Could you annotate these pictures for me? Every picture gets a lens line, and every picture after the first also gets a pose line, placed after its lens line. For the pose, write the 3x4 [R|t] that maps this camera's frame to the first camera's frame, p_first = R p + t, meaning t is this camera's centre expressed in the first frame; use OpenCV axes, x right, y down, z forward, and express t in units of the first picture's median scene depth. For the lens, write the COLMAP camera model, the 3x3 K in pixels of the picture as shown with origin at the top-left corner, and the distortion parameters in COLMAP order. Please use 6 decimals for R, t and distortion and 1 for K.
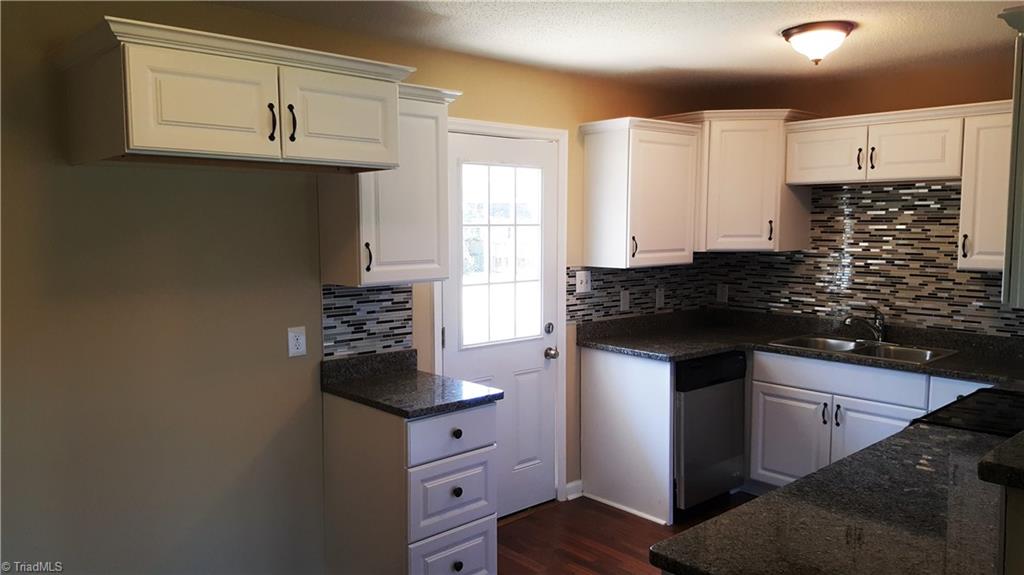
lens RADIAL K [[752.5, 0, 482.4], [0, 752.5, 293.7], [0, 0, 1]] dist [0.070657, -0.097061]
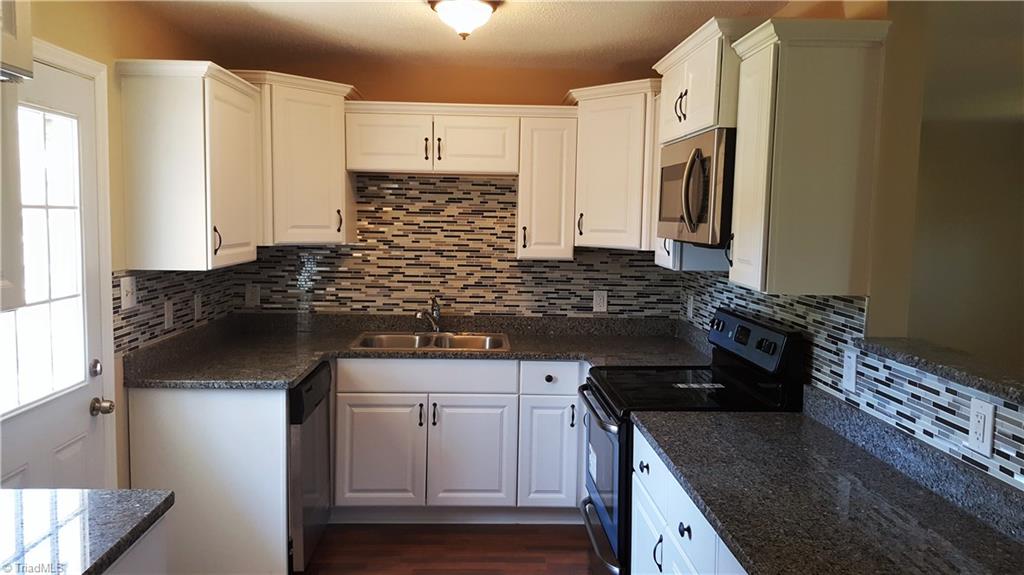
lens RADIAL K [[752.5, 0, 506.2], [0, 752.5, 281.3], [0, 0, 1]] dist [0.070657, -0.097061]
pose [[0.614111, -0.054343, 0.787346, -0.204037], [0.057444, 0.998058, 0.024082, -0.023791], [-0.787126, 0.030439, 0.616040, 0.317750]]
